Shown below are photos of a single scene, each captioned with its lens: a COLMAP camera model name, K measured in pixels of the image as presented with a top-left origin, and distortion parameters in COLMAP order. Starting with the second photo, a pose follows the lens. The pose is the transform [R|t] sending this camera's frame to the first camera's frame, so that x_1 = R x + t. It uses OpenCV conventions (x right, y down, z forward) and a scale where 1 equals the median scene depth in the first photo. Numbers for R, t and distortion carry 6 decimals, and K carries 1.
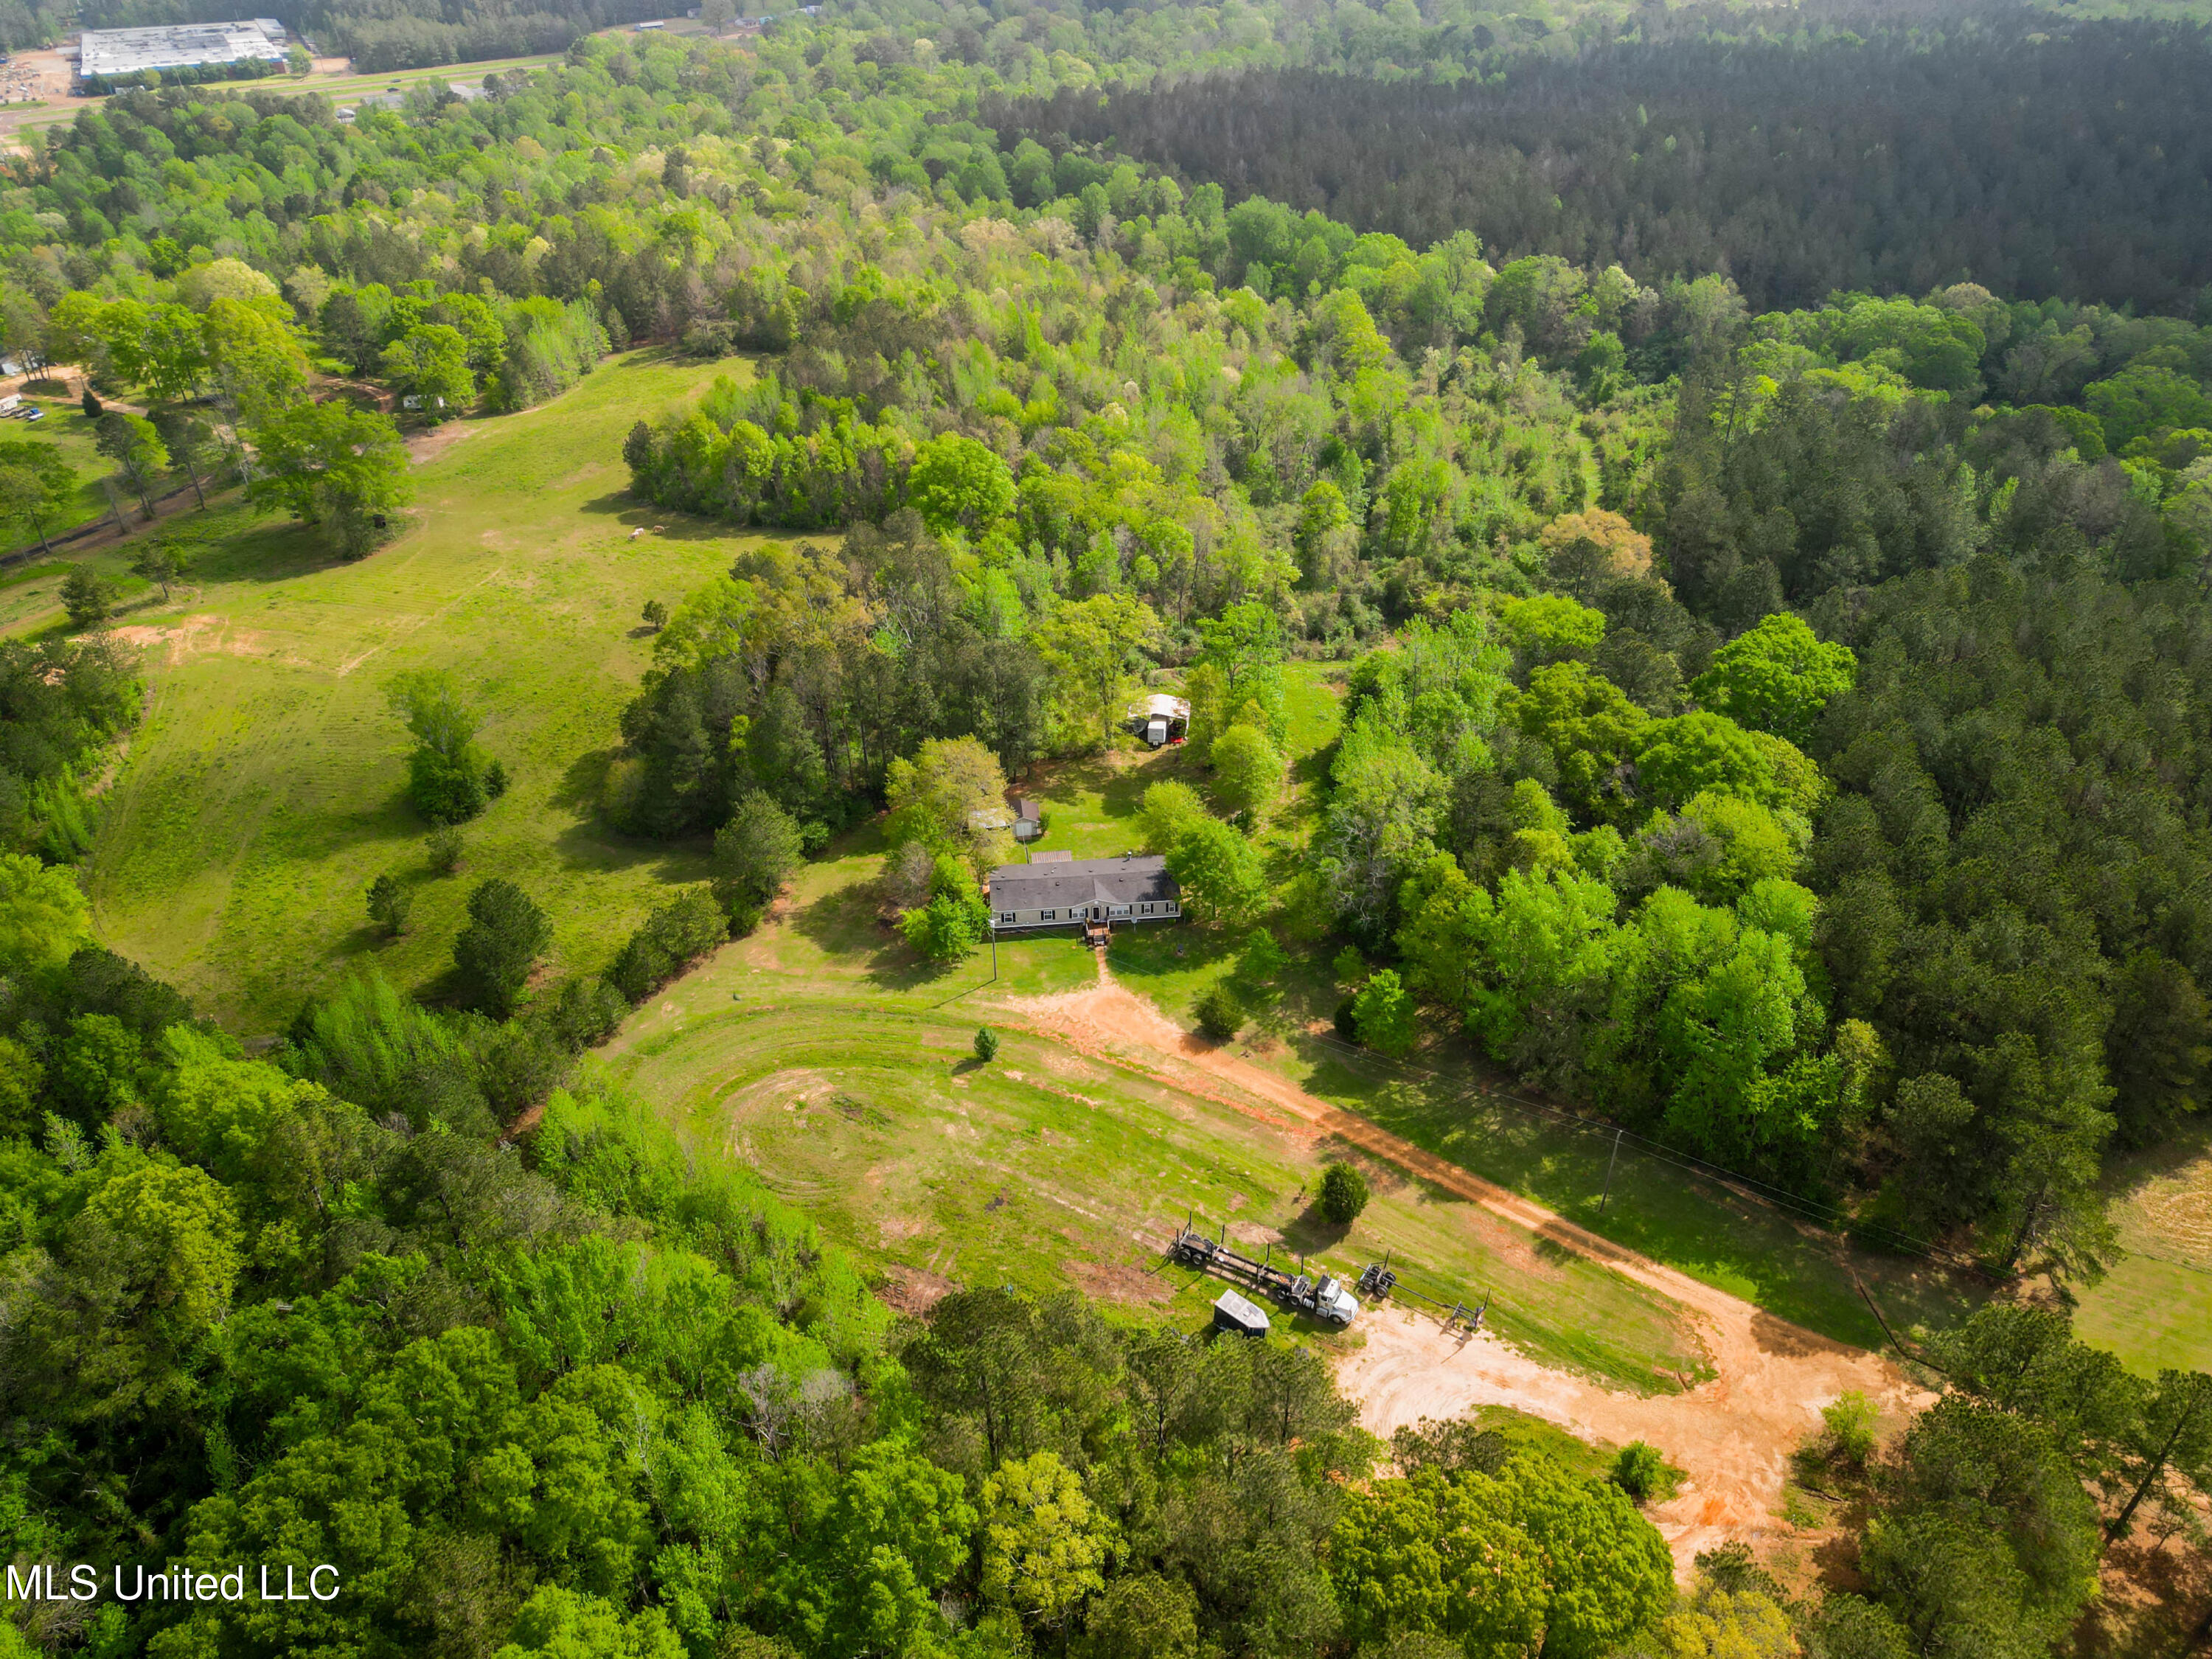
lens RADIAL K [[1556.5, 0, 1106.0], [0, 1556.5, 829.5], [0, 0, 1]] dist [0.085370, -0.084944]
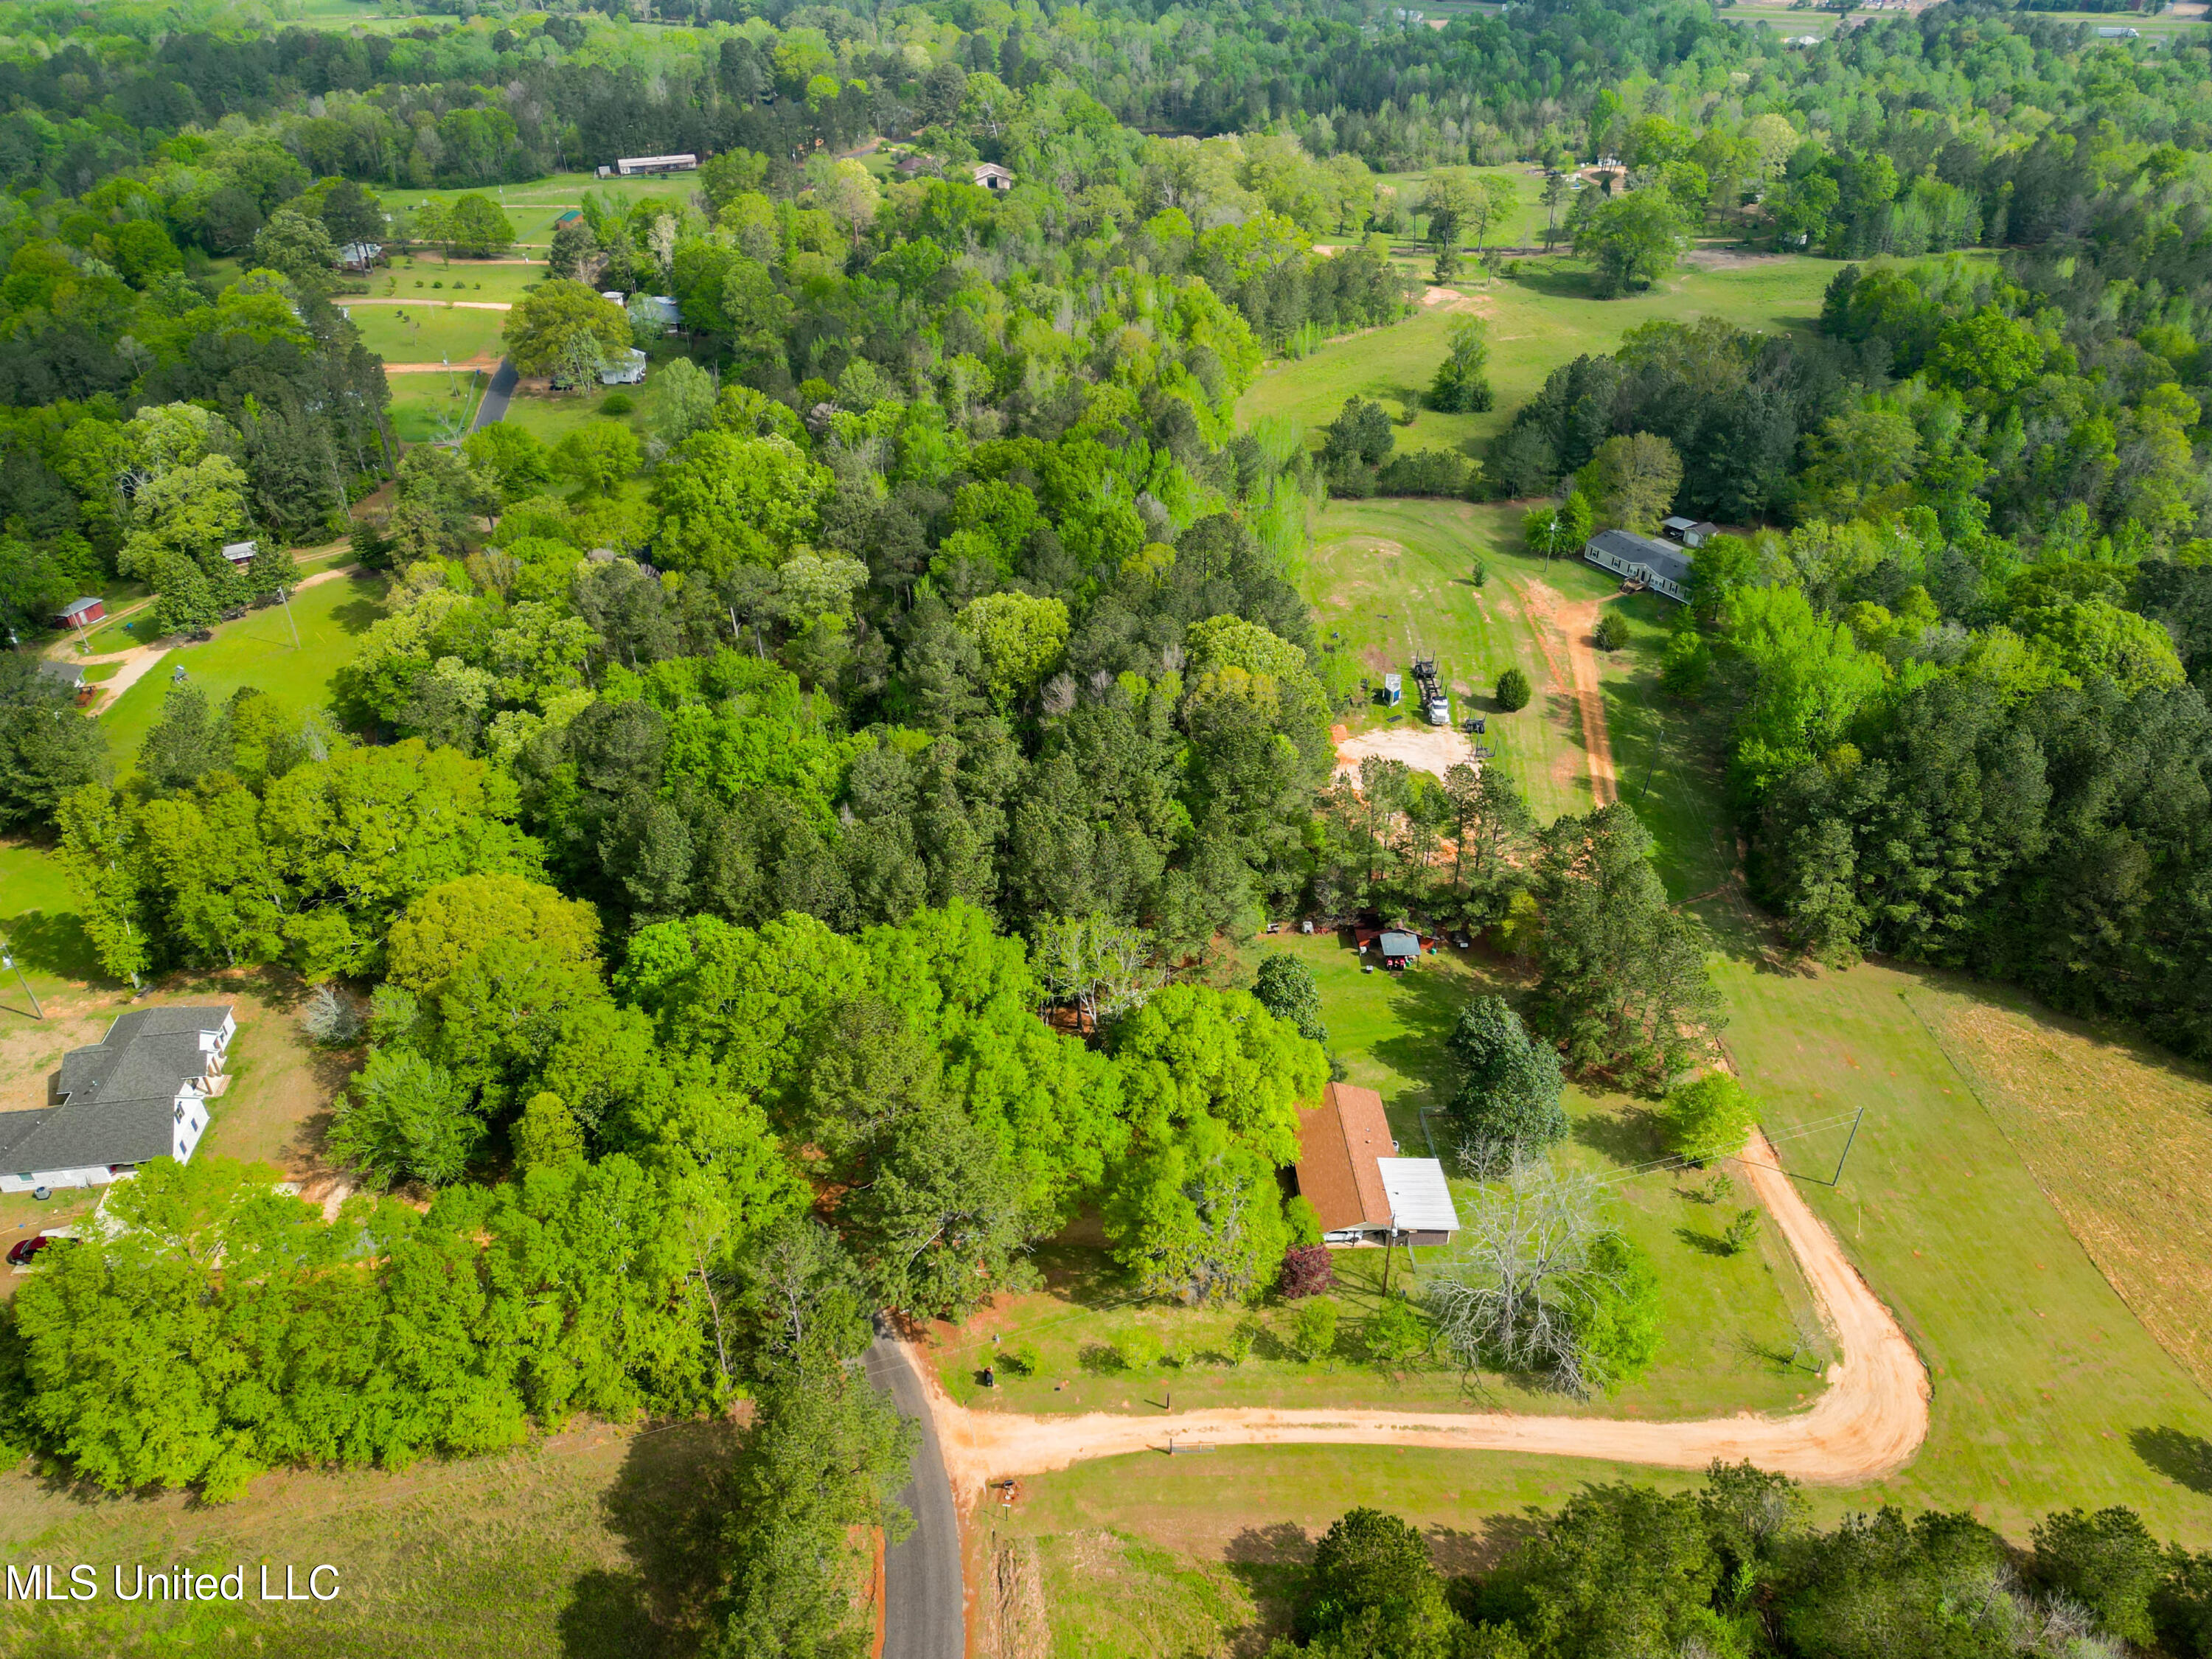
lens RADIAL K [[1556.5, 0, 1106.0], [0, 1556.5, 829.5], [0, 0, 1]] dist [0.085370, -0.084944]
pose [[0.460908, 0.492690, -0.738119, 0.921232], [-0.476829, 0.838962, 0.262254, 0.104143], [0.748464, 0.231082, 0.621613, -0.178588]]
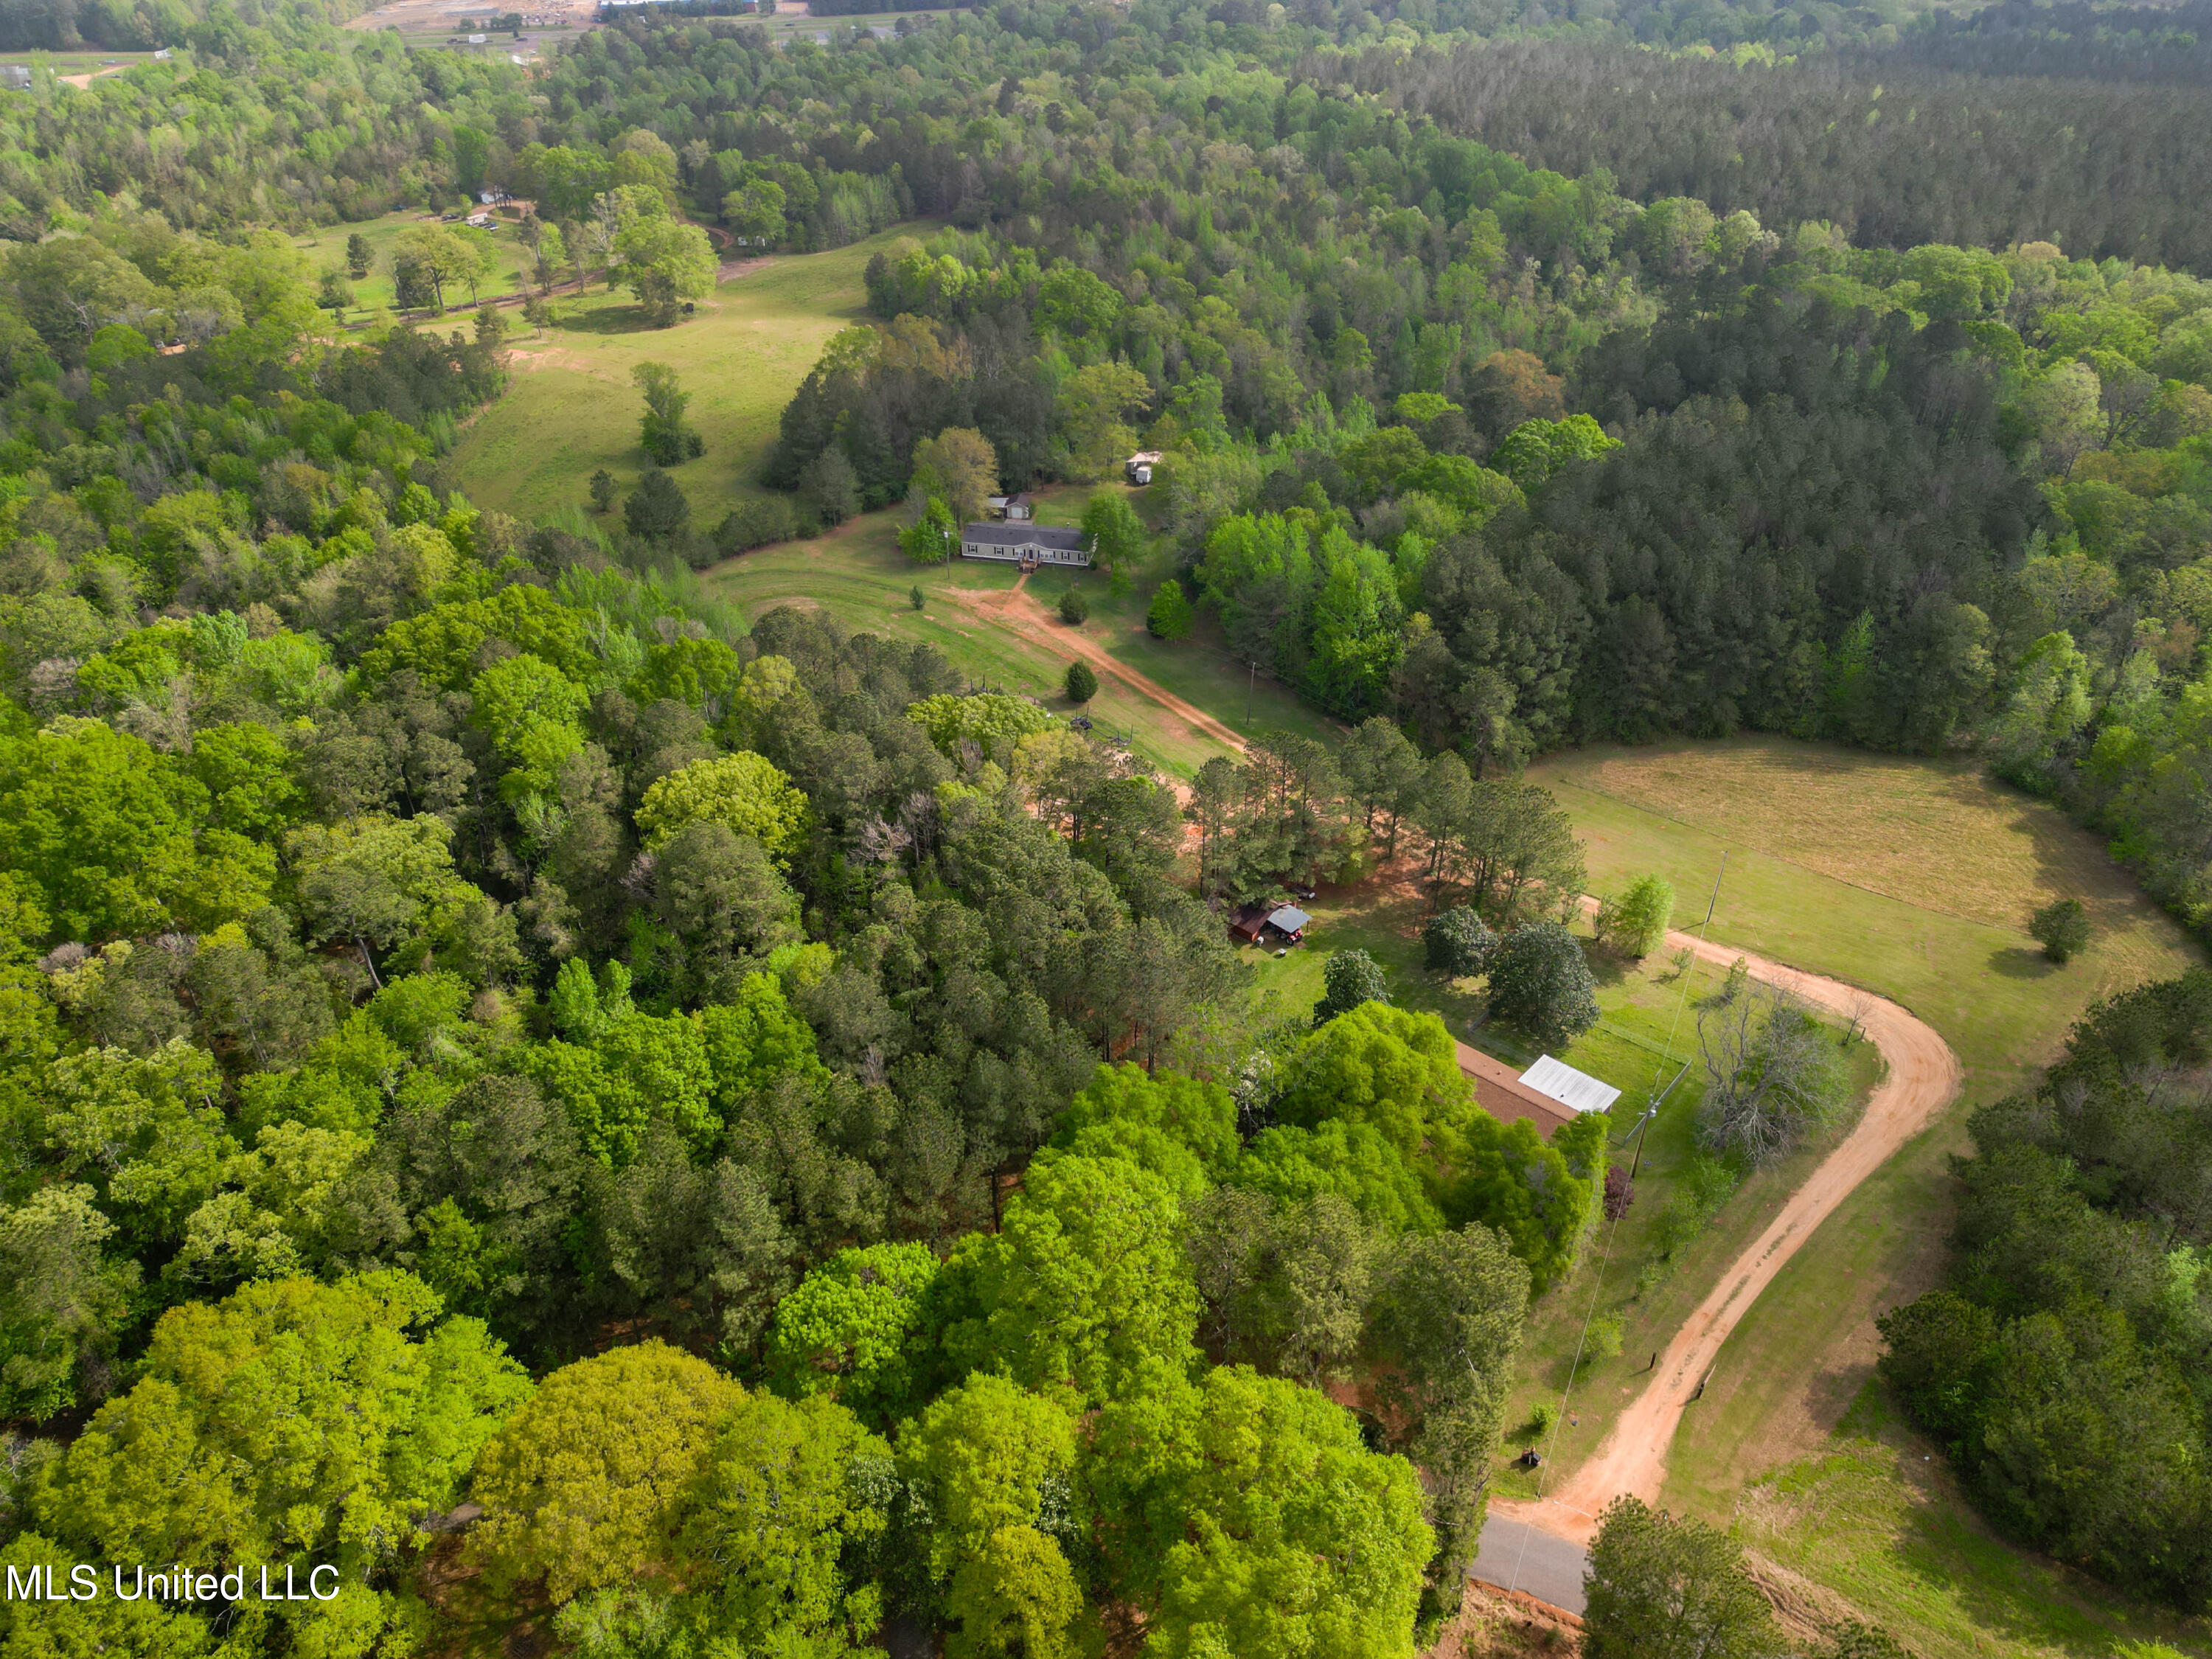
lens RADIAL K [[1556.5, 0, 1106.0], [0, 1556.5, 829.5], [0, 0, 1]] dist [0.085370, -0.084944]
pose [[0.960566, 0.152001, -0.232828, 0.447254], [-0.149827, 0.988341, 0.027102, 0.261789], [0.234233, 0.008850, 0.972140, -0.419078]]
